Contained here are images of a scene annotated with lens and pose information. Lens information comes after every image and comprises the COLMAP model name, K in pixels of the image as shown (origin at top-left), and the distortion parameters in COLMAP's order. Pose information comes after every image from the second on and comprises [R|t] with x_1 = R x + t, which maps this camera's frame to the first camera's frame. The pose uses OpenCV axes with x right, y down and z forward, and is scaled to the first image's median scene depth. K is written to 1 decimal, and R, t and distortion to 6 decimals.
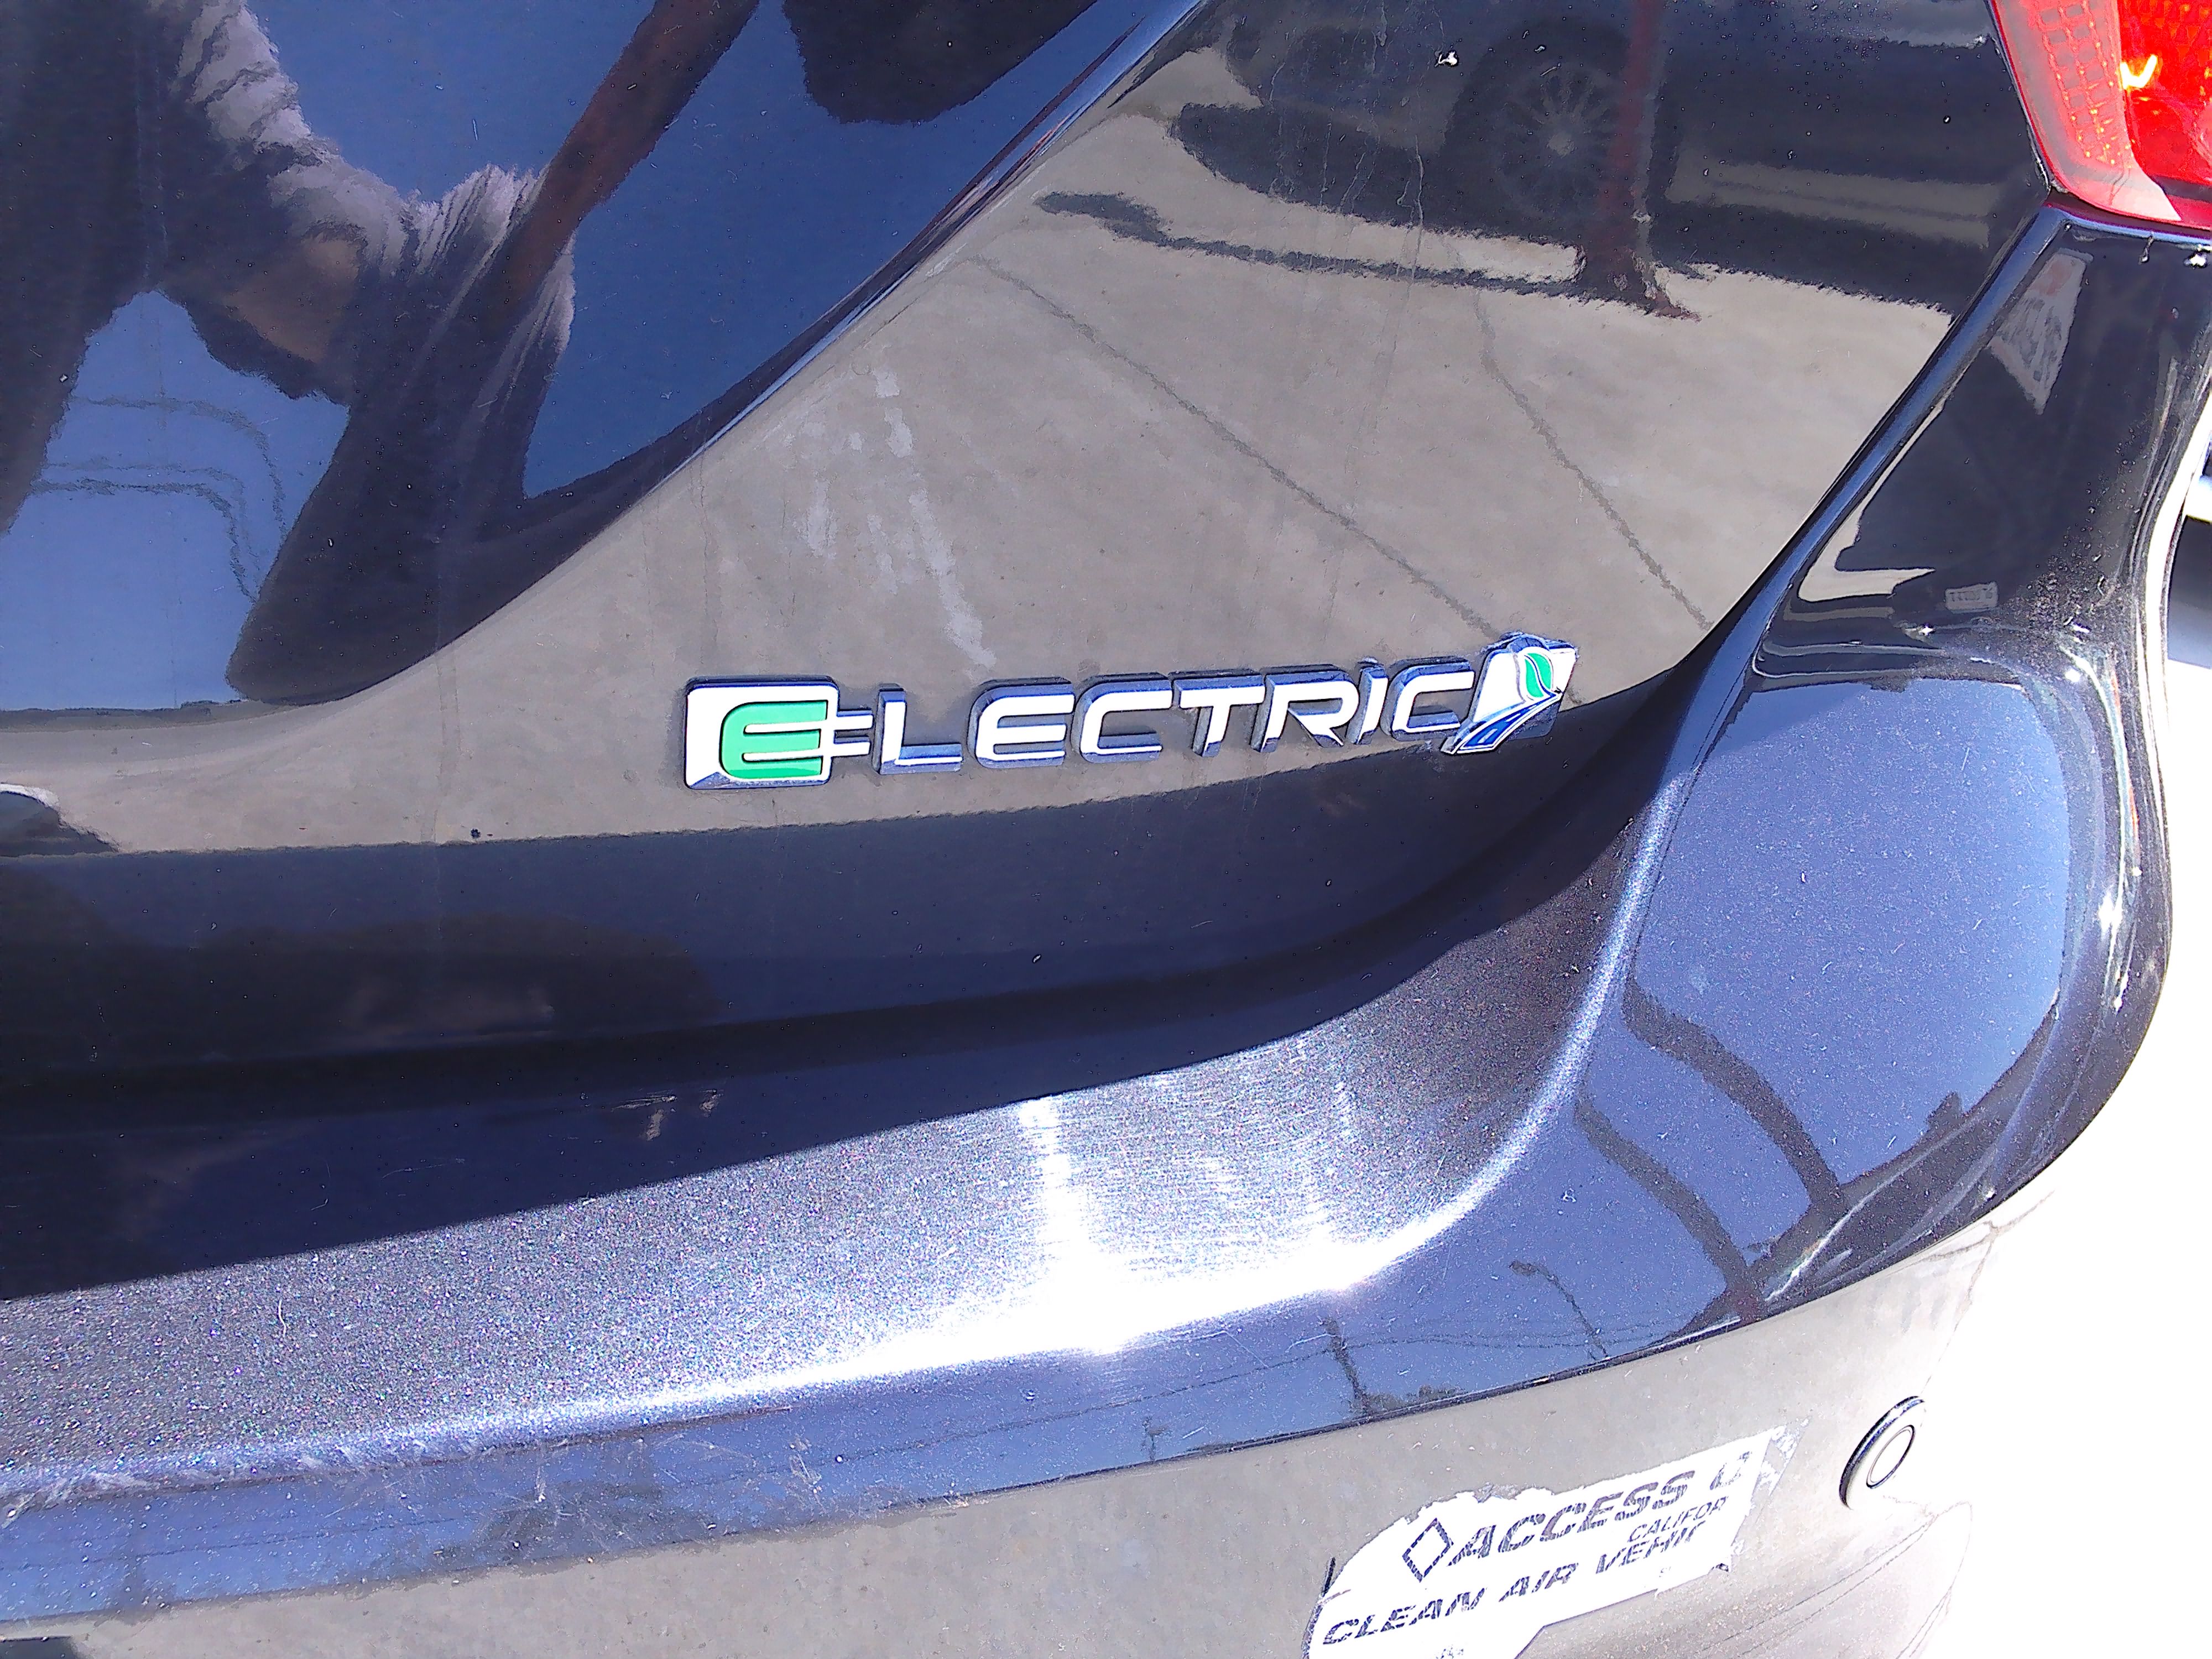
lens RADIAL K [[1808.0, 0, 1107.8], [0, 1808.0, 823.6], [0, 0, 1]] dist [0.083572, -0.123785]
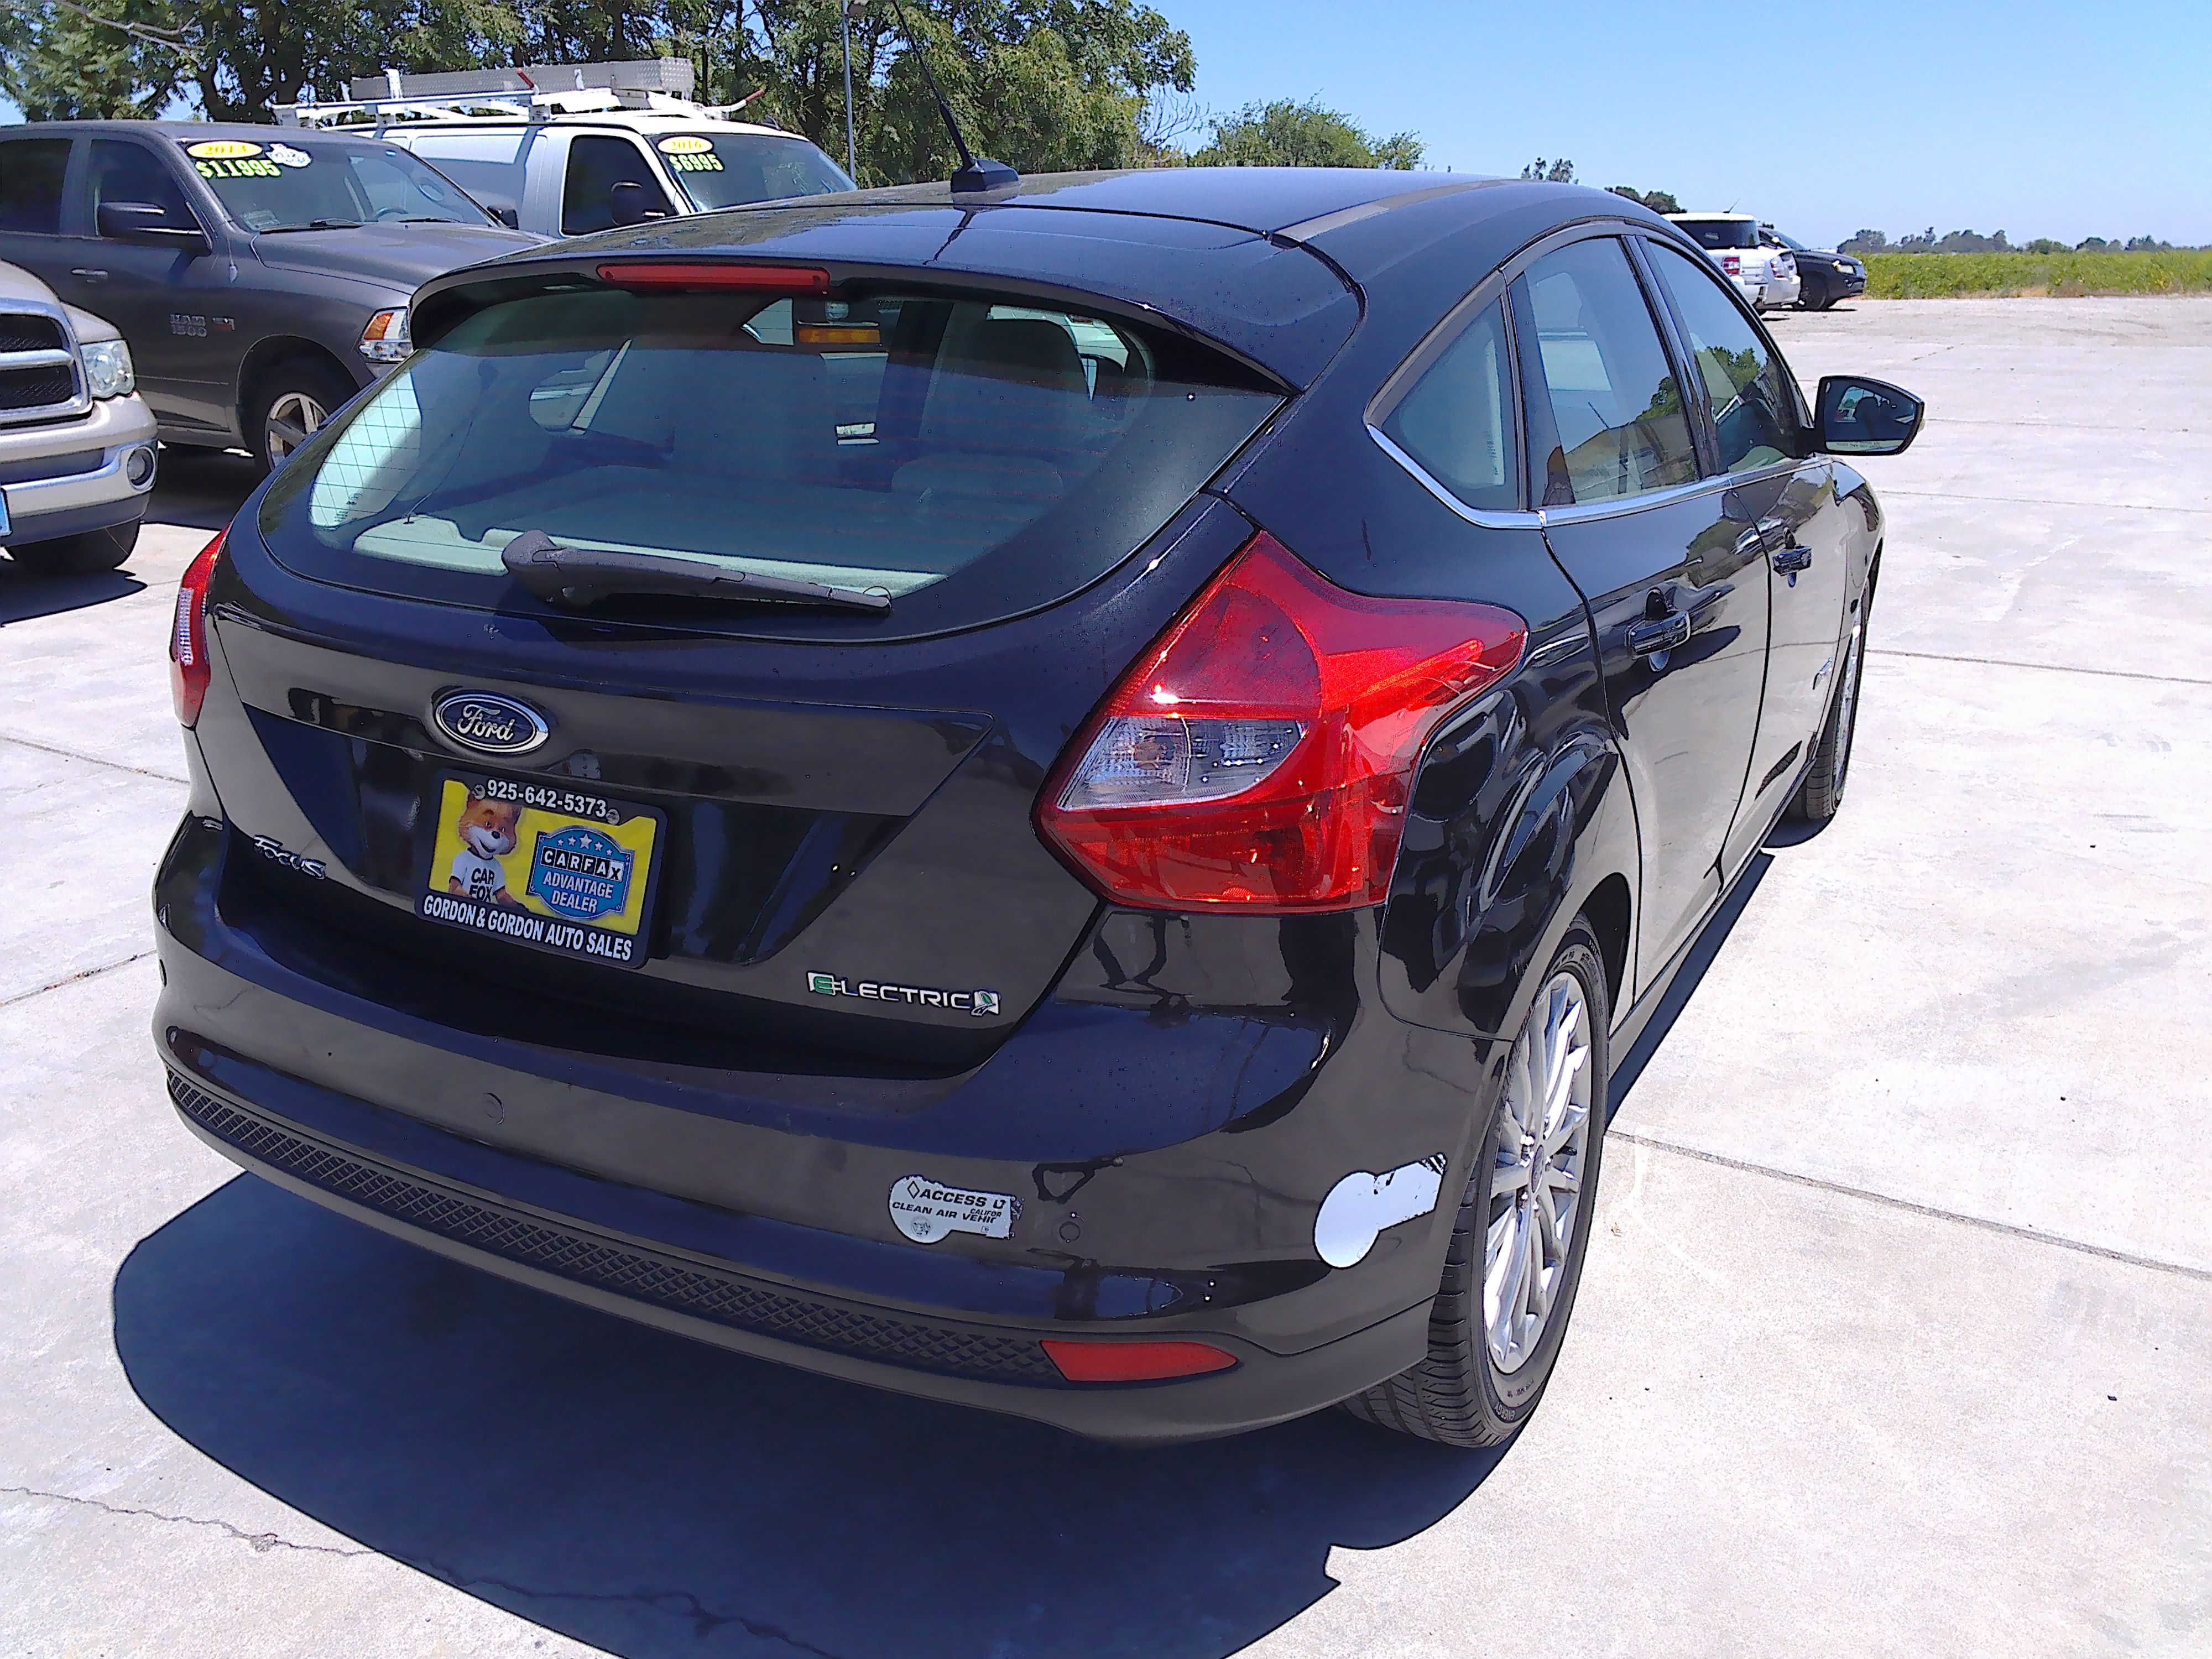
lens RADIAL K [[1808.0, 0, 1107.8], [0, 1808.0, 823.6], [0, 0, 1]] dist [0.083572, -0.123785]
pose [[0.777202, 0.068591, -0.625502, 3.165759], [-0.201988, 0.968631, -0.144757, 0.080747], [0.595951, 0.238849, 0.766677, -2.247376]]
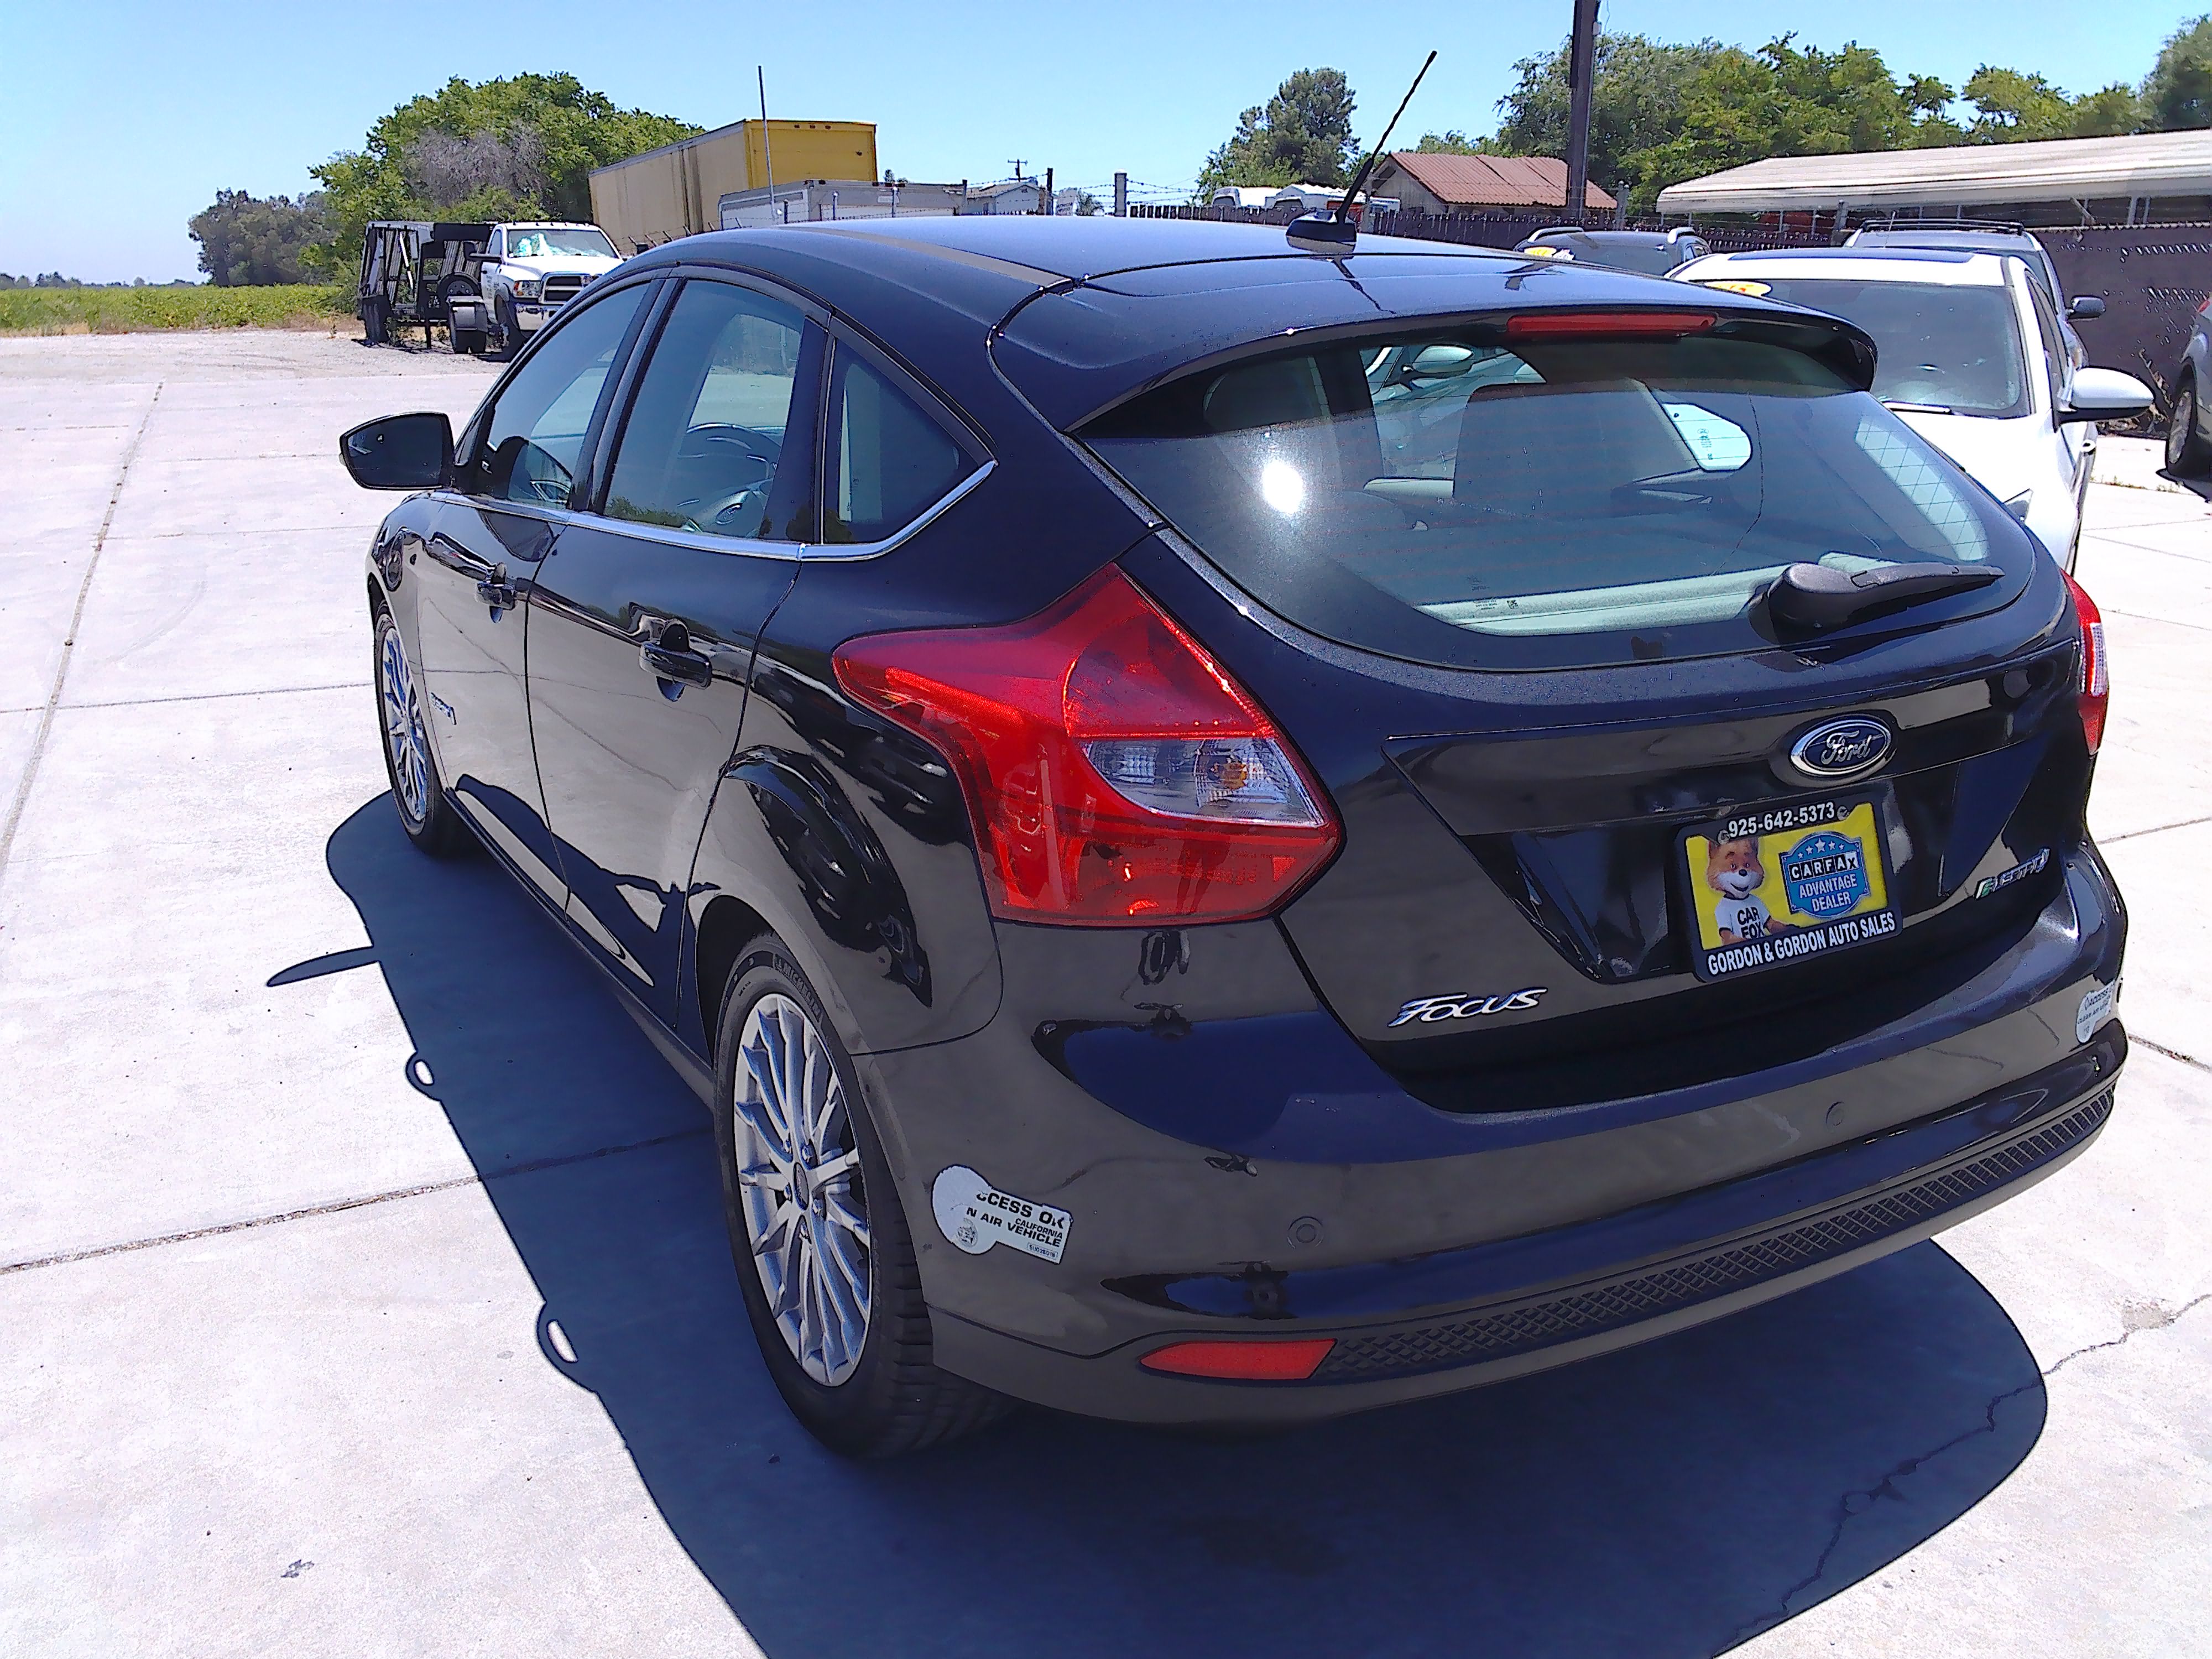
lens RADIAL K [[1808.0, 0, 1107.8], [0, 1808.0, 823.6], [0, 0, 1]] dist [0.083572, -0.123785]
pose [[0.931391, -0.213533, 0.294812, -4.248998], [0.260627, 0.956573, -0.130544, -0.198638], [-0.254134, 0.198424, 0.946596, -3.761961]]
